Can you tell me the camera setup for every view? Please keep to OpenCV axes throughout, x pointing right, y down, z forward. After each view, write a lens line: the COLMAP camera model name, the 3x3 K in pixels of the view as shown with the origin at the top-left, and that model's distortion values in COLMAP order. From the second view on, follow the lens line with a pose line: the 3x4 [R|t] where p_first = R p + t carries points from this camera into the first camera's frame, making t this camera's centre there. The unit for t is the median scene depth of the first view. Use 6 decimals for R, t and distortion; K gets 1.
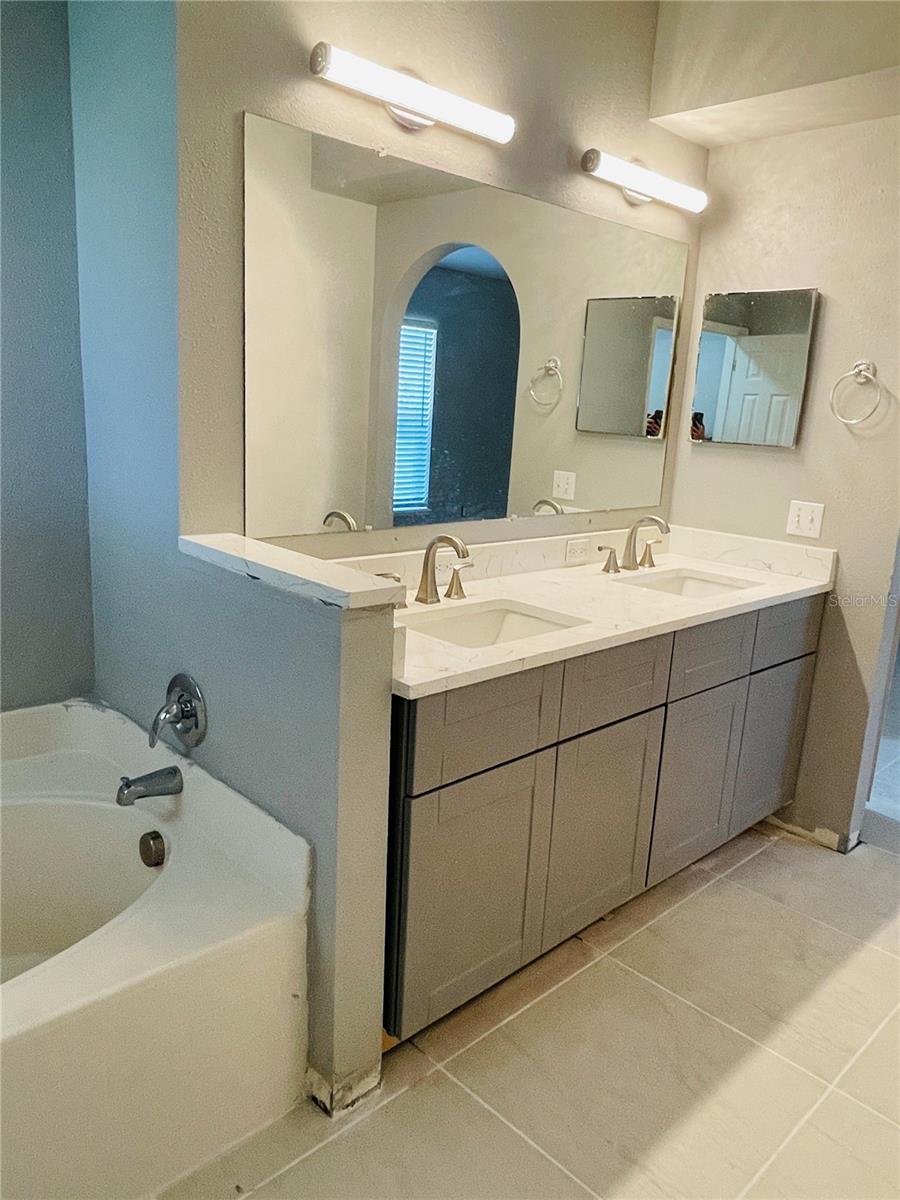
lens RADIAL K [[883.4, 0, 455.6], [0, 883.4, 603.5], [0, 0, 1]] dist [0.004288, -0.001737]
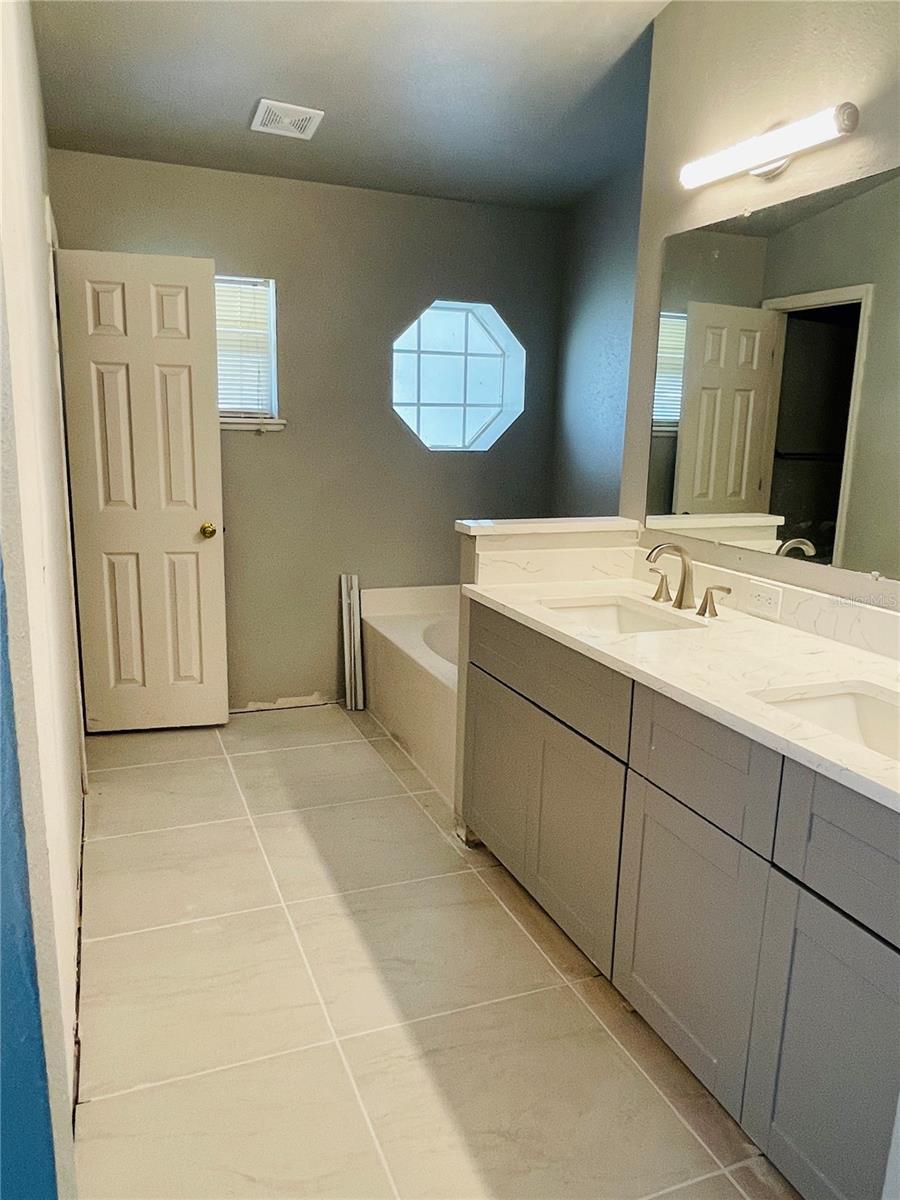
lens RADIAL K [[883.4, 0, 440.4], [0, 883.4, 591.2], [0, 0, 1]] dist [0.004288, -0.001737]
pose [[-0.398010, 0.113889, -0.910284, 1.097375], [-0.247758, 0.942047, 0.226193, -0.196055], [0.883291, 0.315557, -0.346727, 1.124931]]
